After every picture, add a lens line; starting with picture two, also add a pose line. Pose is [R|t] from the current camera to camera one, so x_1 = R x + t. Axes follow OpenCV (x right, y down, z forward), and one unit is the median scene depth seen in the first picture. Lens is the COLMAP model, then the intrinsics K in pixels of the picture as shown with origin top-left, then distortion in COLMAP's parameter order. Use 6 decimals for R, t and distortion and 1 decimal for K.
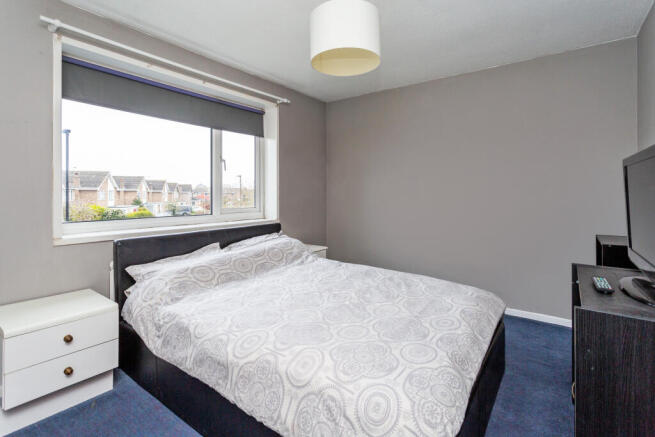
lens RADIAL K [[316.6, 0, 329.6], [0, 316.6, 195.6], [0, 0, 1]] dist [0.000769, 0.000031]
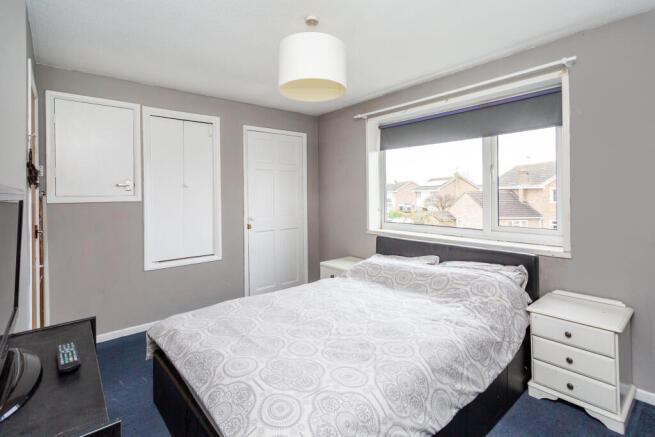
lens RADIAL K [[316.6, 0, 329.6], [0, 316.6, 195.6], [0, 0, 1]] dist [0.000769, 0.000031]
pose [[-0.221958, 0.004010, -0.975048, 0.706548], [0.012984, 0.999915, 0.001157, -0.054054], [0.974970, -0.012403, -0.221991, 0.858363]]
